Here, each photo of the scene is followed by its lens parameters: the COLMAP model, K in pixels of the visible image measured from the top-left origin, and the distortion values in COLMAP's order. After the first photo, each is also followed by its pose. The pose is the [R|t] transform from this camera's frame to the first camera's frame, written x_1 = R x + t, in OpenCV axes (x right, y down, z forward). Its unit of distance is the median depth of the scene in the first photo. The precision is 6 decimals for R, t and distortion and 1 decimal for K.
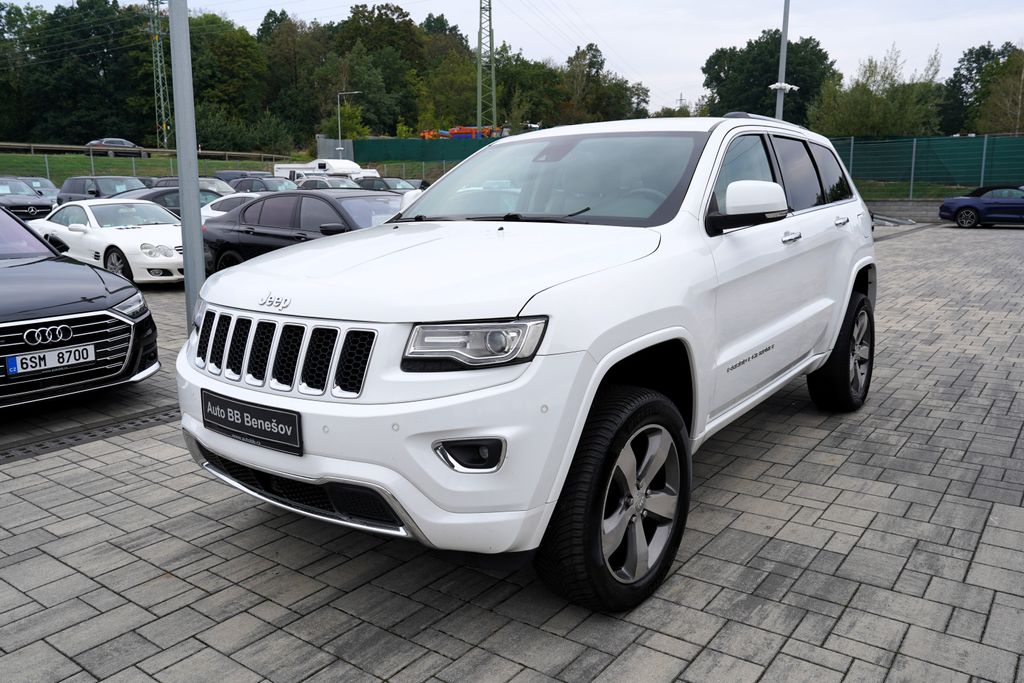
lens RADIAL K [[791.1, 0, 512.0], [0, 791.1, 341.5], [0, 0, 1]] dist [-0.082399, 0.095148]
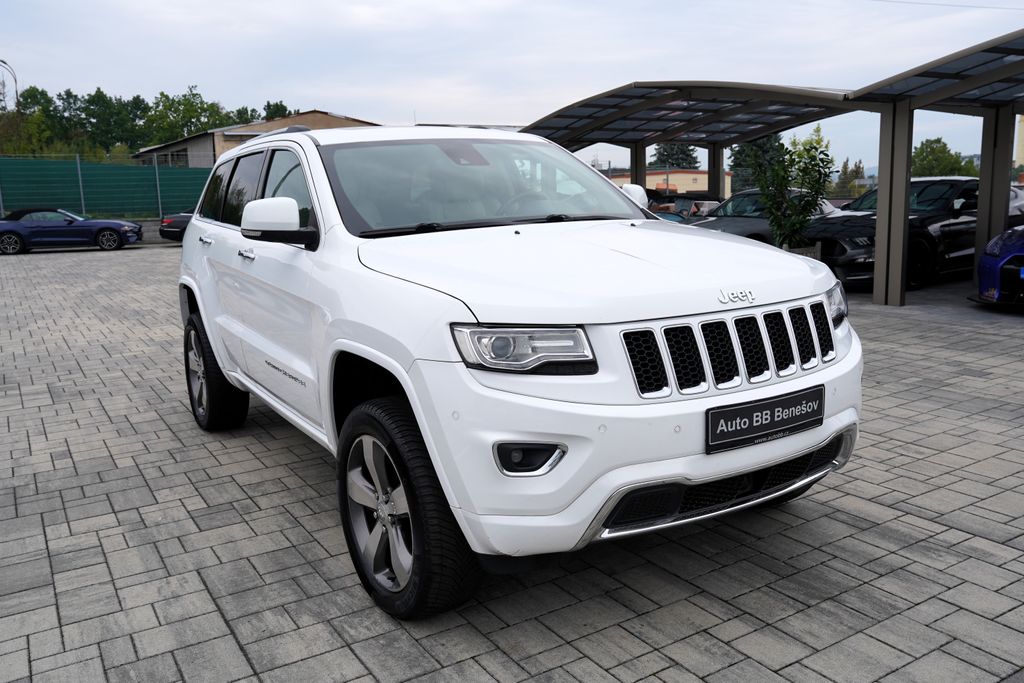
lens RADIAL K [[855.1, 0, 512.0], [0, 855.1, 341.5], [0, 0, 1]] dist [-0.079384, 0.111991]
pose [[0.361961, -0.152235, 0.919679, -1.122824], [0.194057, 0.977267, 0.085391, -0.114539], [-0.911771, 0.147562, 0.383275, 0.696000]]
